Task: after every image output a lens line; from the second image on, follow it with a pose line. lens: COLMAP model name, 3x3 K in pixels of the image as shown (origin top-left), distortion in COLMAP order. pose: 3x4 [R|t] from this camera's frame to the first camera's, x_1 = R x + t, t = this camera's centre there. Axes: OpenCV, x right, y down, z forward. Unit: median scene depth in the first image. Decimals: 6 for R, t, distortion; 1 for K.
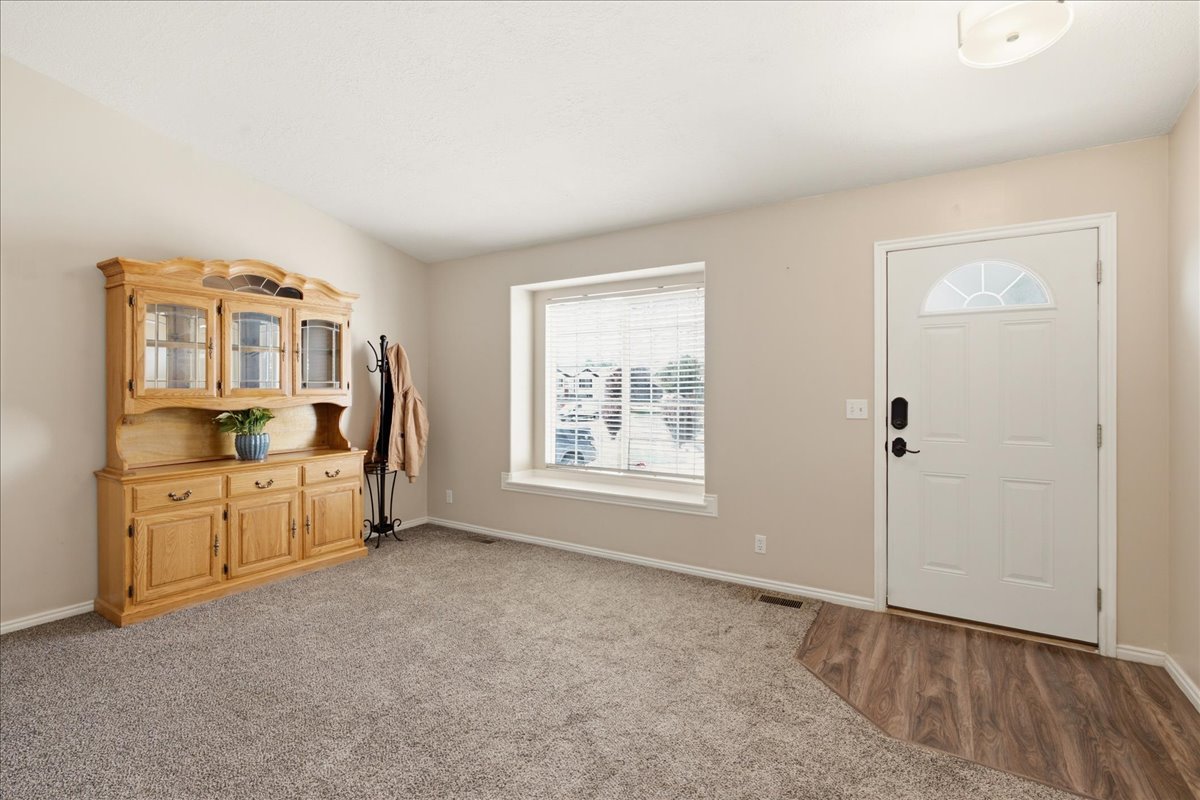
lens RADIAL K [[544.4, 0, 594.4], [0, 544.4, 391.6], [0, 0, 1]] dist [-0.001882, 0.000072]
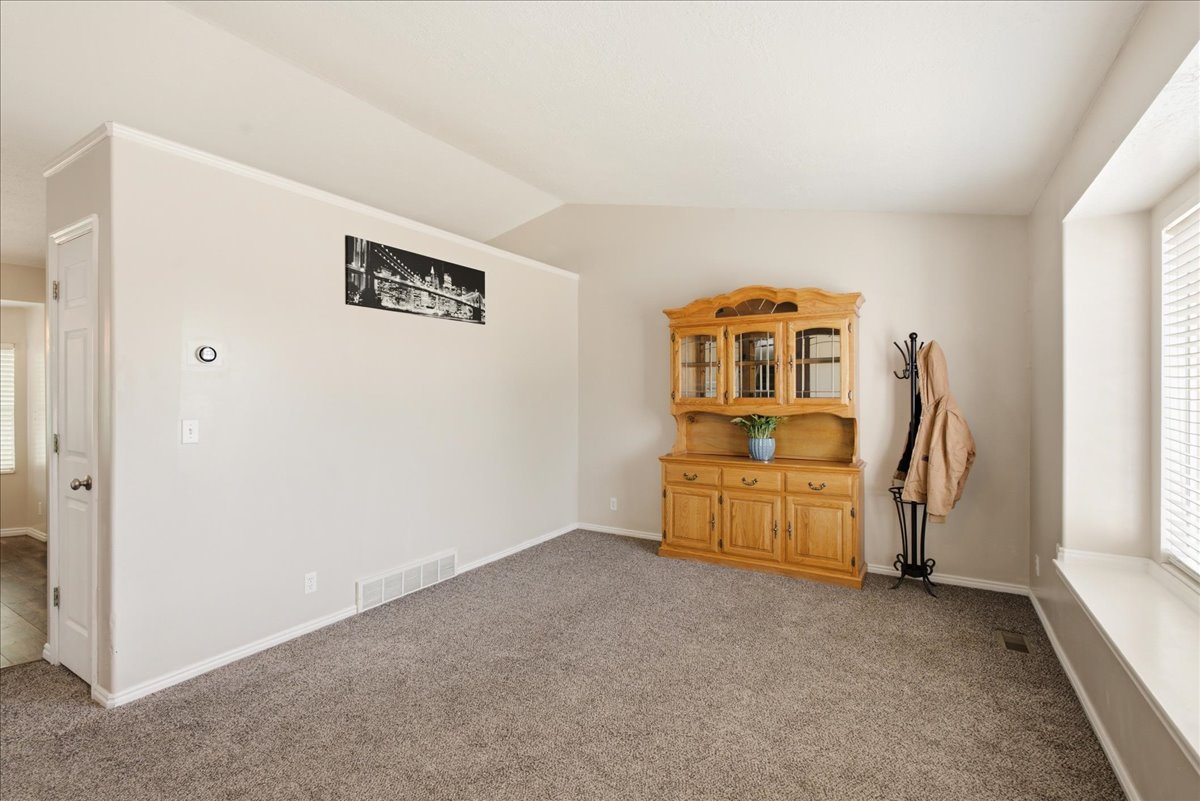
lens RADIAL K [[544.4, 0, 594.4], [0, 544.4, 392.1], [0, 0, 1]] dist [-0.001882, 0.000072]
pose [[0.020222, -0.008390, -0.999760, 0.542577], [-0.005110, 0.999951, -0.008495, -0.005992], [0.999782, 0.005280, 0.020178, 0.671732]]
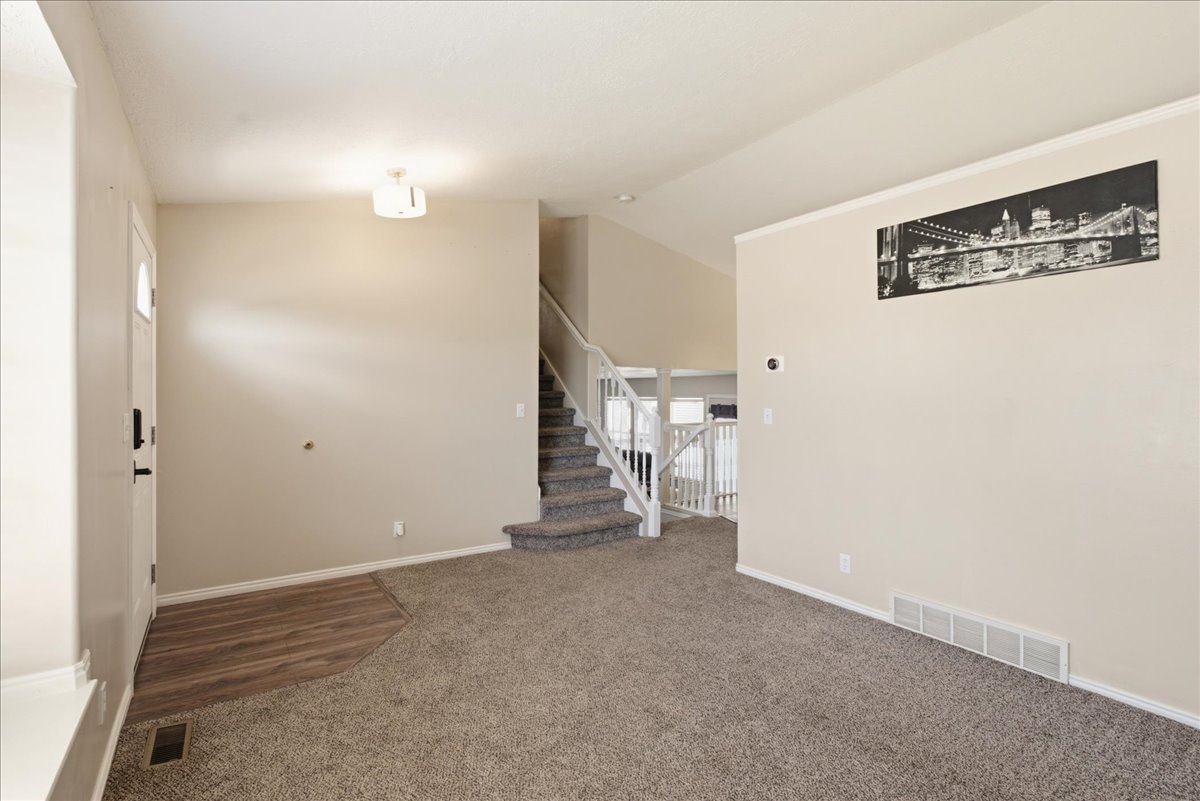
lens RADIAL K [[572.9, 0, 599.6], [0, 572.9, 380.6], [0, 0, 1]] dist [-0.006602, -0.000294]
pose [[-0.916647, 0.006073, 0.399653, -0.355272], [0.003194, 0.999964, -0.007868, -0.020354], [-0.399686, -0.005935, -0.916633, 1.336963]]
